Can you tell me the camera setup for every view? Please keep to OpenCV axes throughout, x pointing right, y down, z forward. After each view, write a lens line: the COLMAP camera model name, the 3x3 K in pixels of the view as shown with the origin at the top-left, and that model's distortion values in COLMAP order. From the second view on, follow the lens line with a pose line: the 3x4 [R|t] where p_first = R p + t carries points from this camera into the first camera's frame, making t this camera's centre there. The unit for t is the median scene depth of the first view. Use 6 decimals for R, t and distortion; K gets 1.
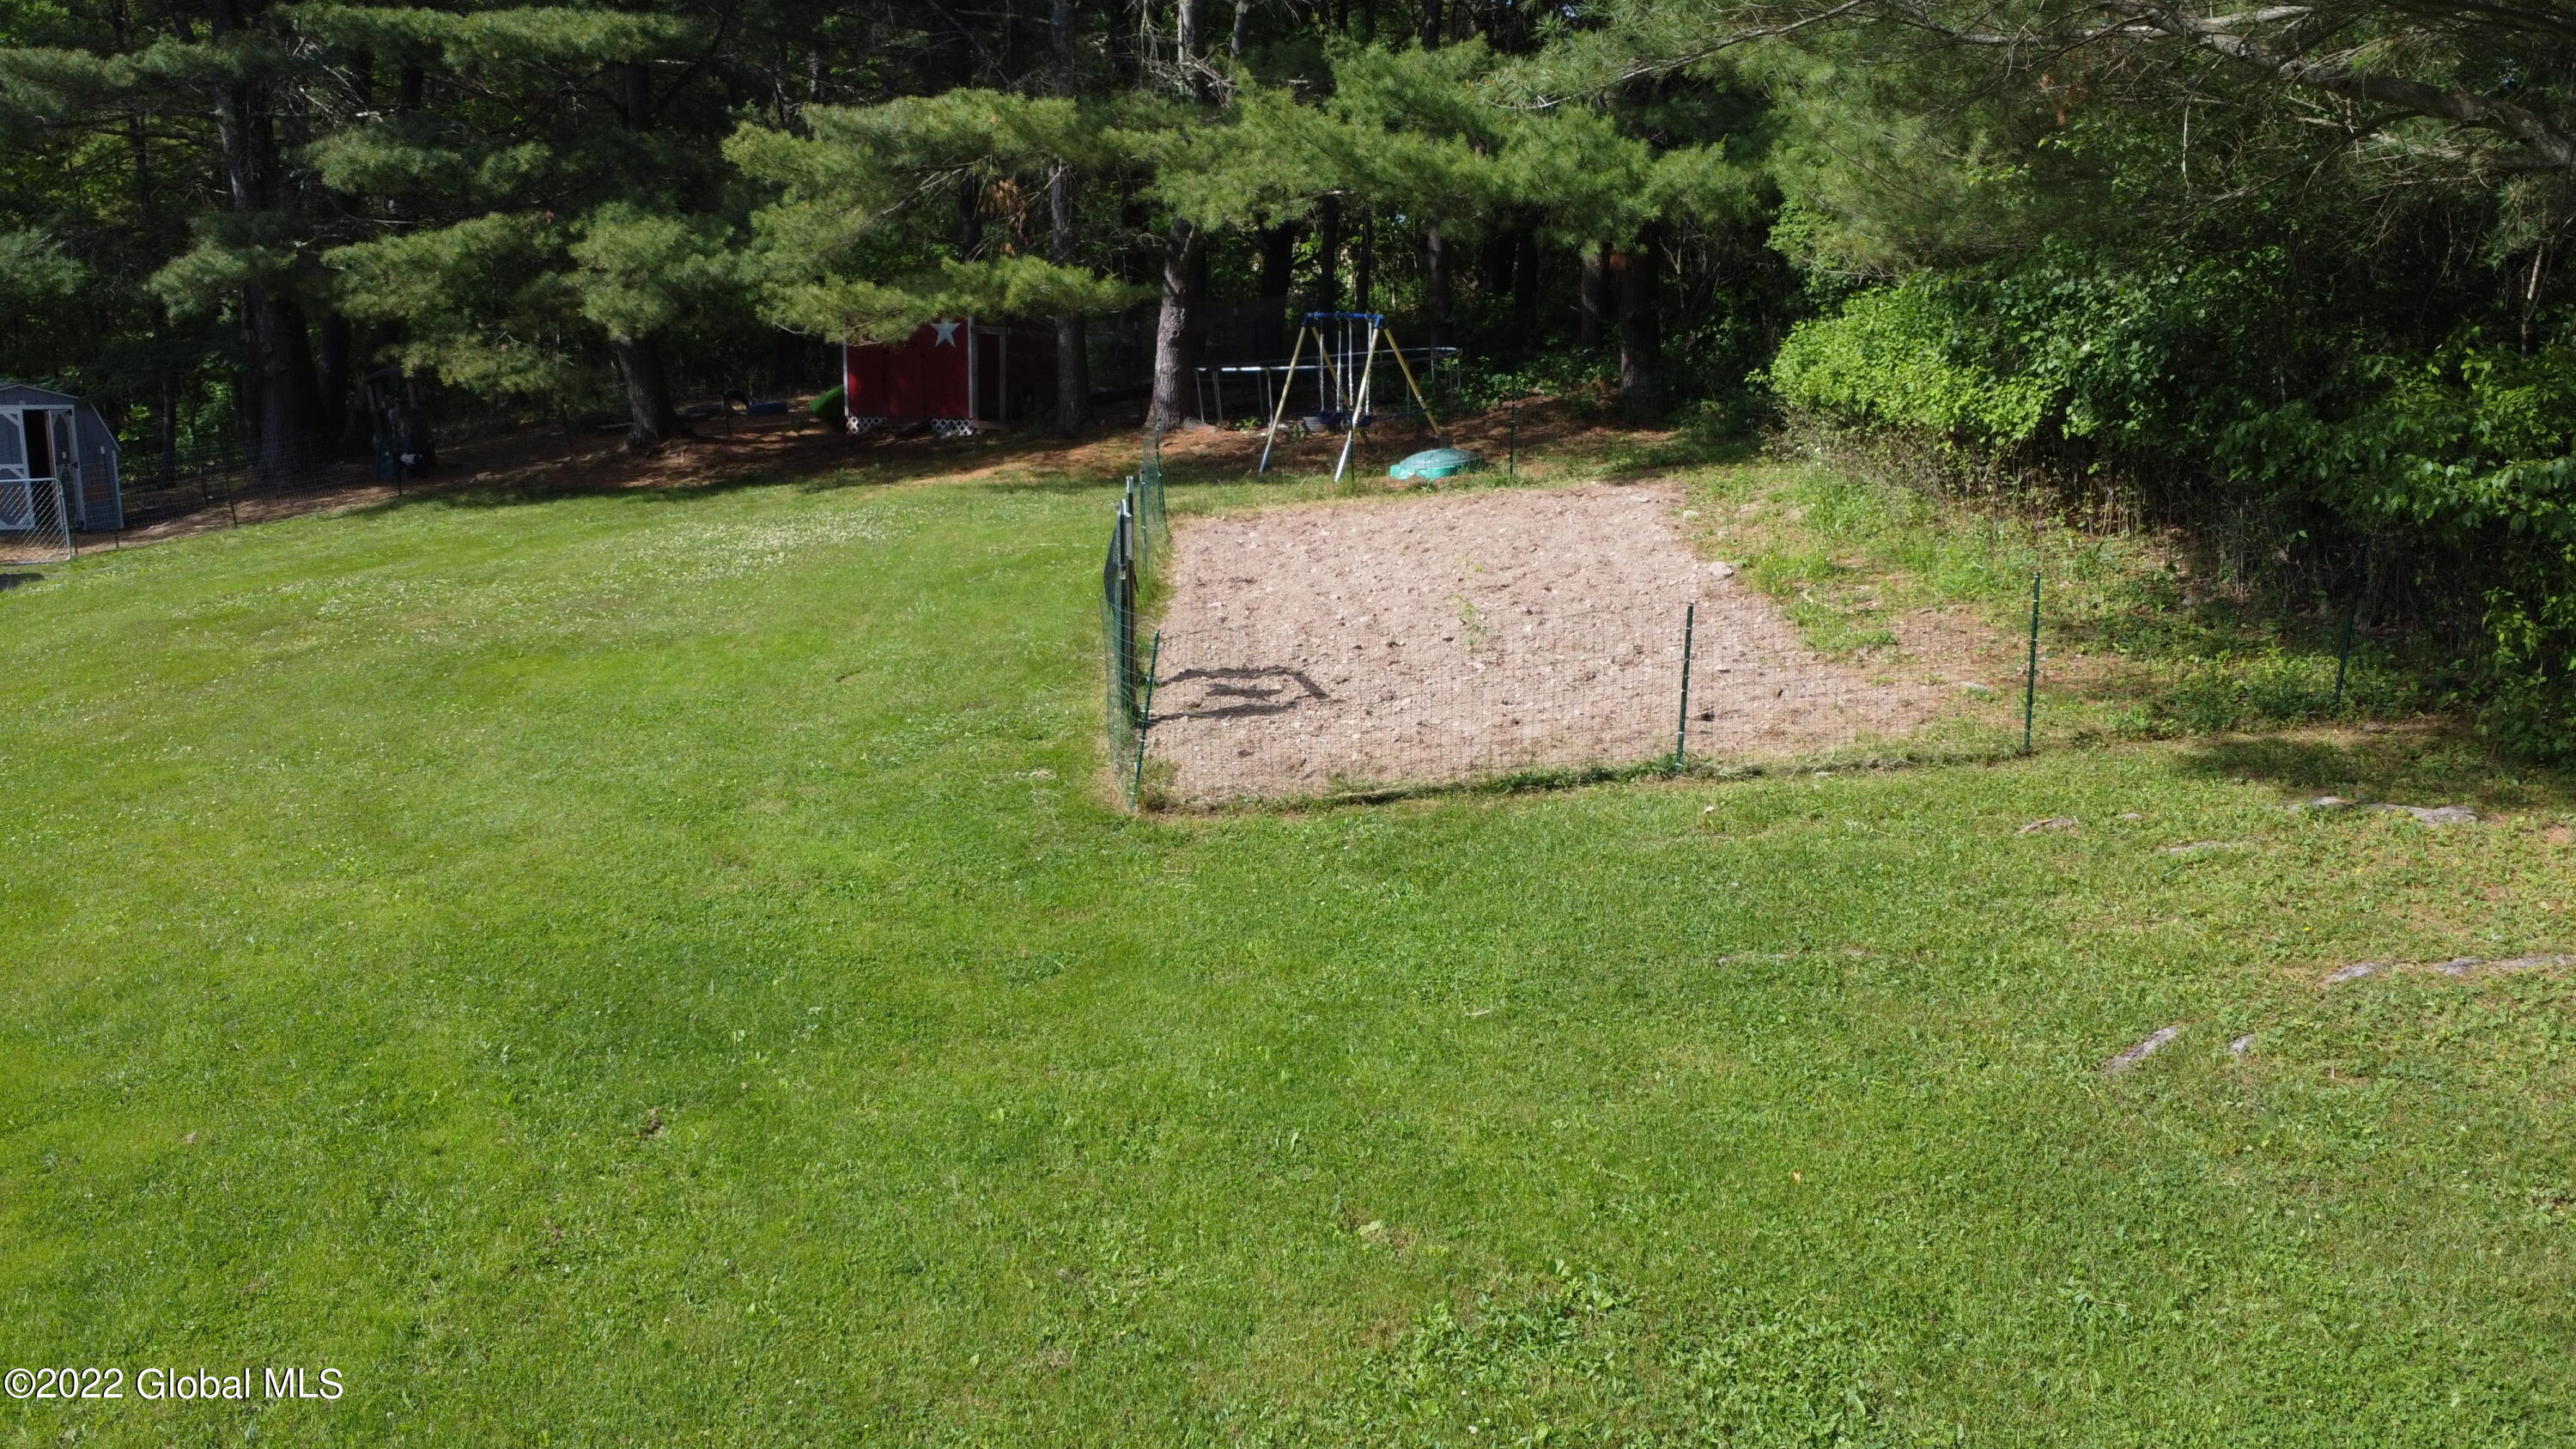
lens RADIAL K [[1950.0, 0, 1272.5], [0, 1950.0, 728.9], [0, 0, 1]] dist [0.005710, -0.004506]
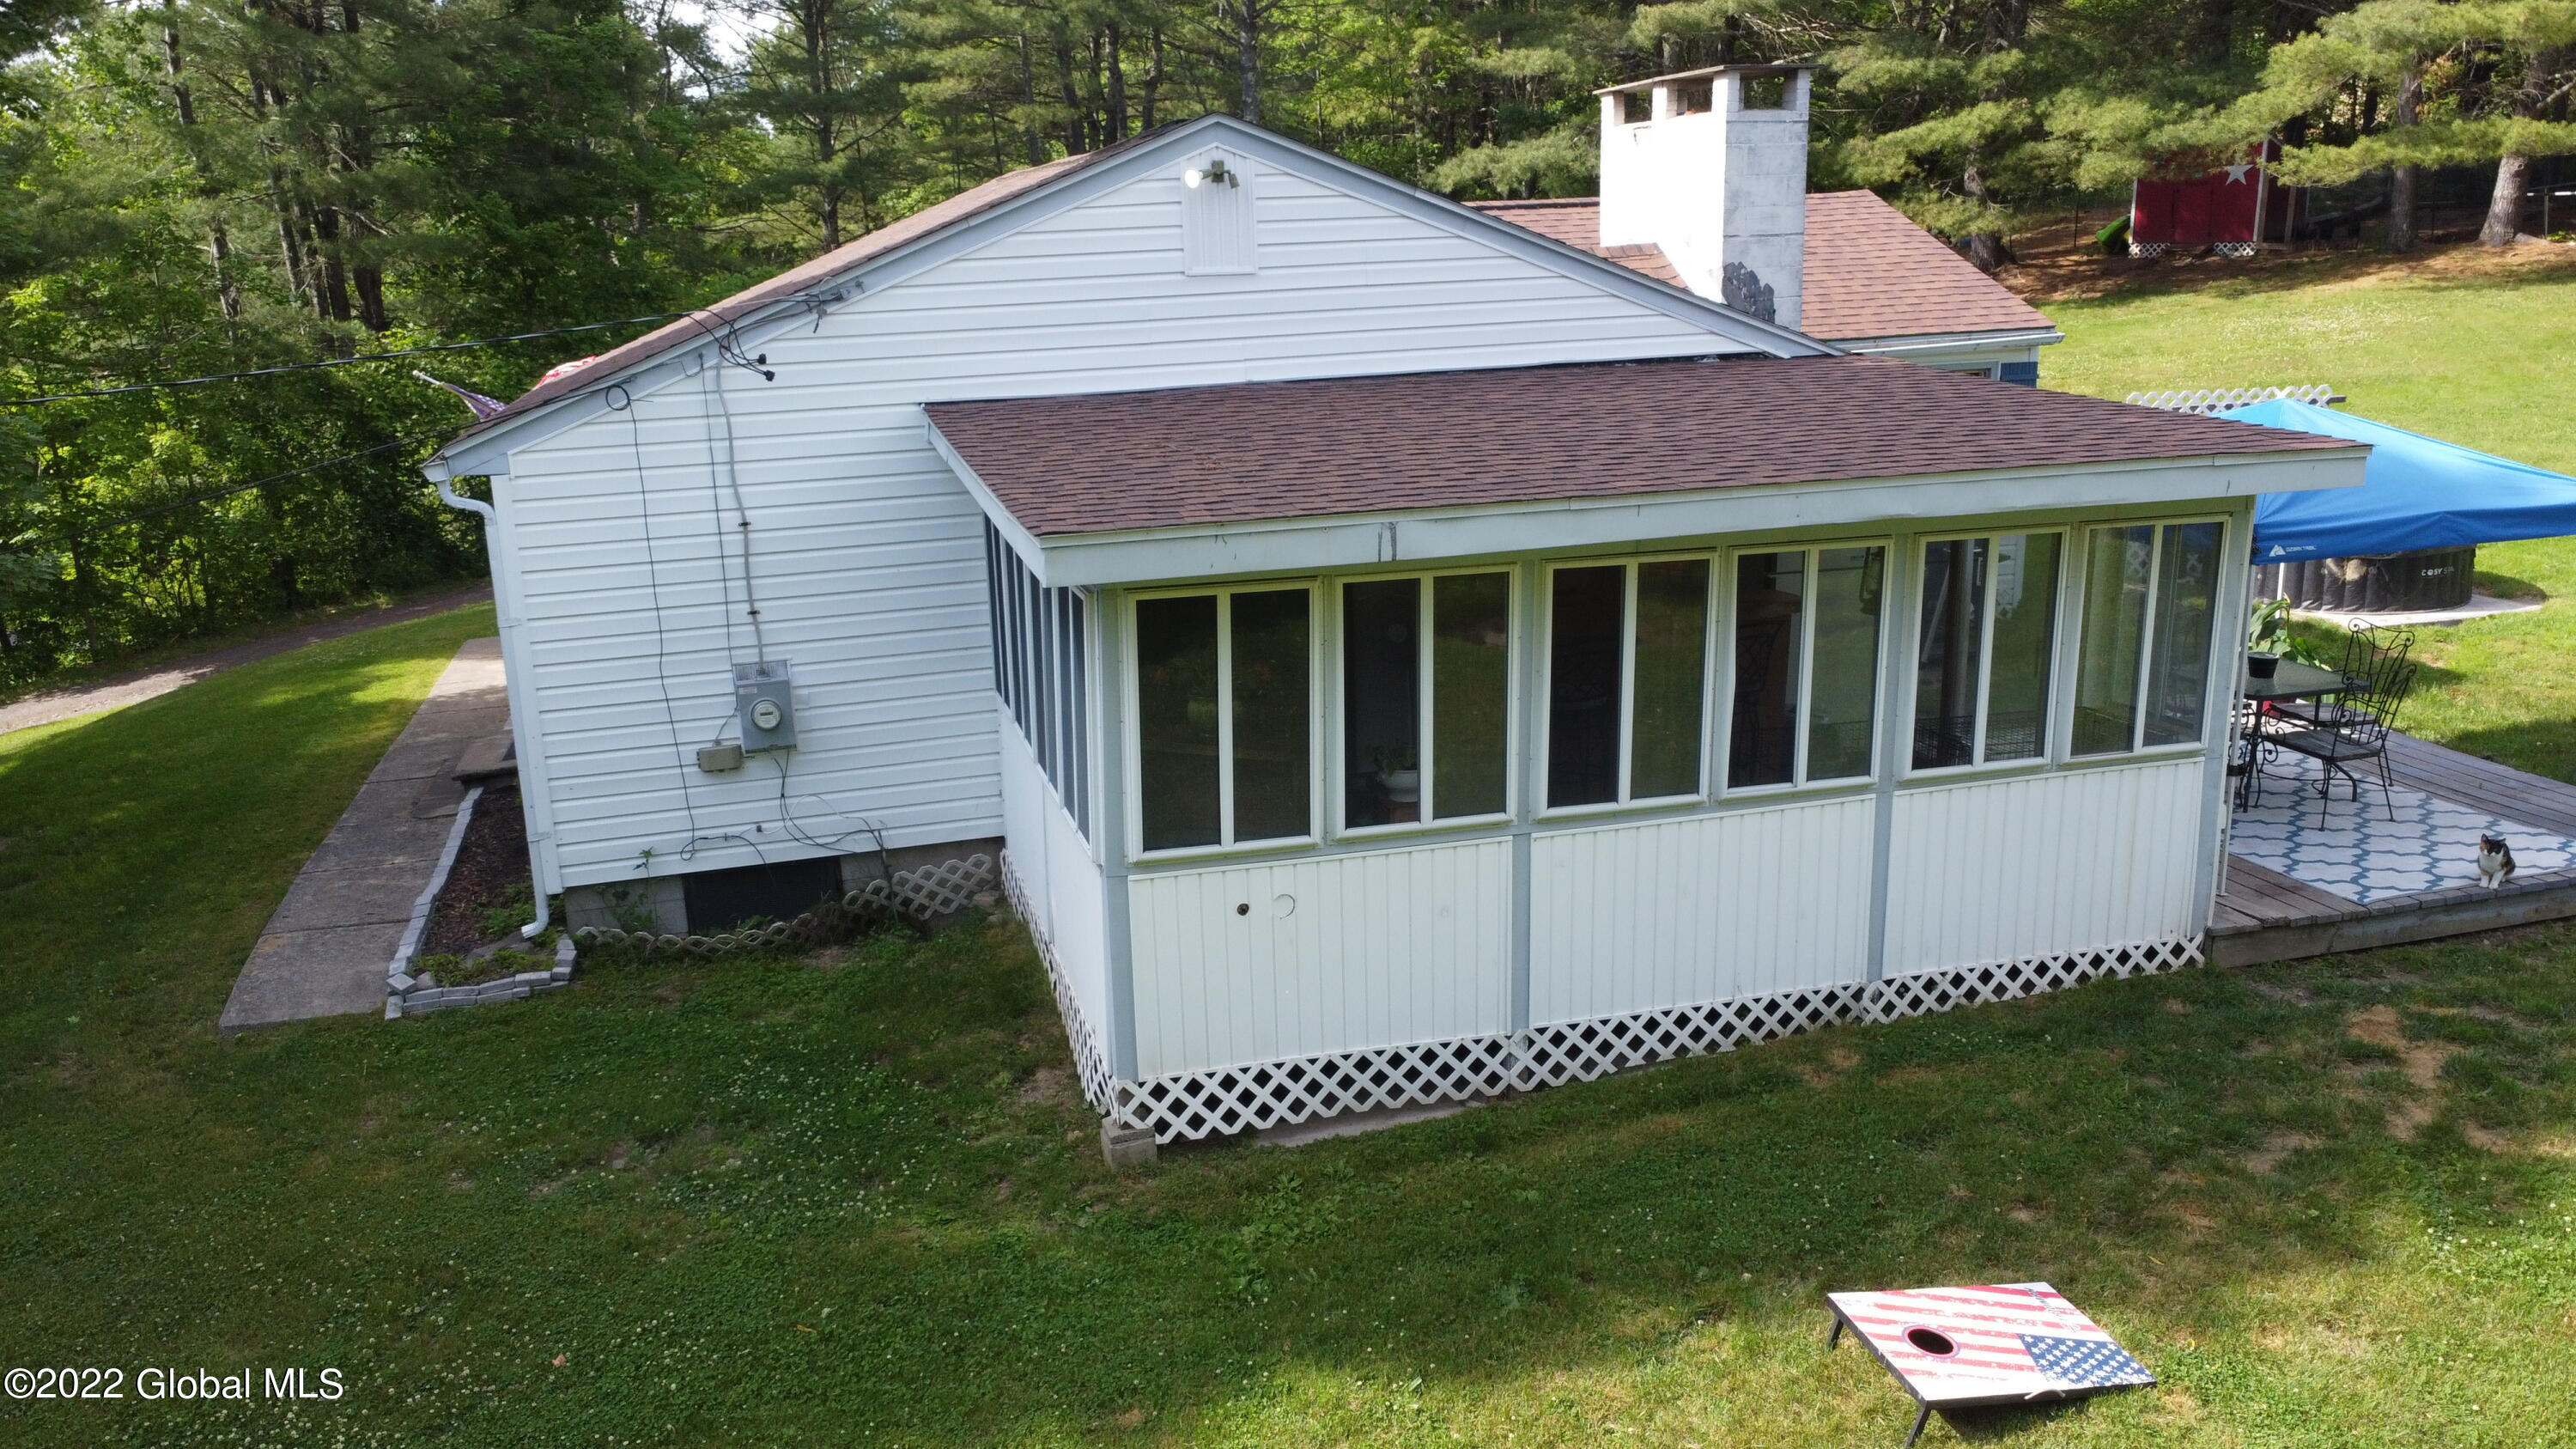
lens RADIAL K [[1950.0, 0, 1280.3], [0, 1950.0, 732.8], [0, 0, 1]] dist [0.005710, -0.004506]
pose [[0.943181, 0.050357, -0.328440, -0.382190], [-0.023746, 0.996137, 0.084537, 0.079712], [0.331429, -0.071935, 0.940734, -0.511065]]
